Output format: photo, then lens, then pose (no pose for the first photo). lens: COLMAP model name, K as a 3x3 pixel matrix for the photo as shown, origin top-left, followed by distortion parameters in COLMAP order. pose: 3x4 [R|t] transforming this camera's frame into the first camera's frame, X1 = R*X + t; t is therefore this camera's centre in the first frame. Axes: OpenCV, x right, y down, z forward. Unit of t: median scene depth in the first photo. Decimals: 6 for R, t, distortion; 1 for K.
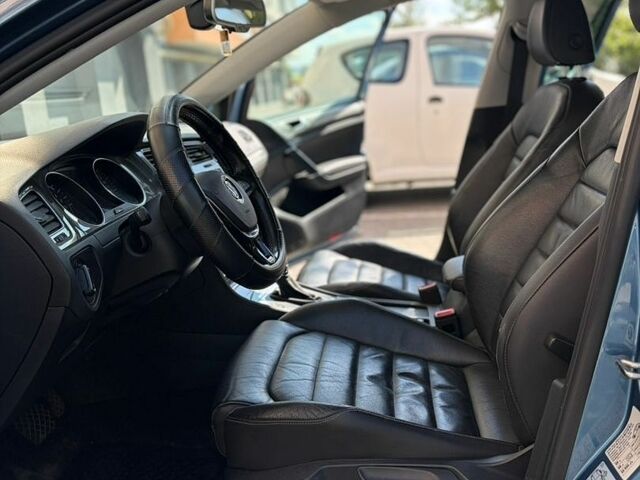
lens RADIAL K [[647.3, 0, 320.0], [0, 647.3, 240.0], [0, 0, 1]] dist [0.062189, -0.113125]
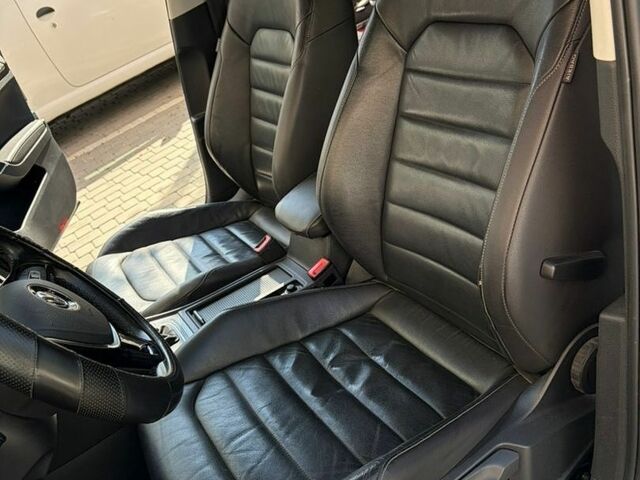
lens RADIAL K [[647.3, 0, 320.0], [0, 647.3, 240.0], [0, 0, 1]] dist [0.062189, -0.113125]
pose [[0.766067, -0.503237, 0.399867, -0.136686], [0.421135, 0.862950, 0.279220, -0.163813], [-0.485579, -0.045503, 0.873008, 0.248677]]
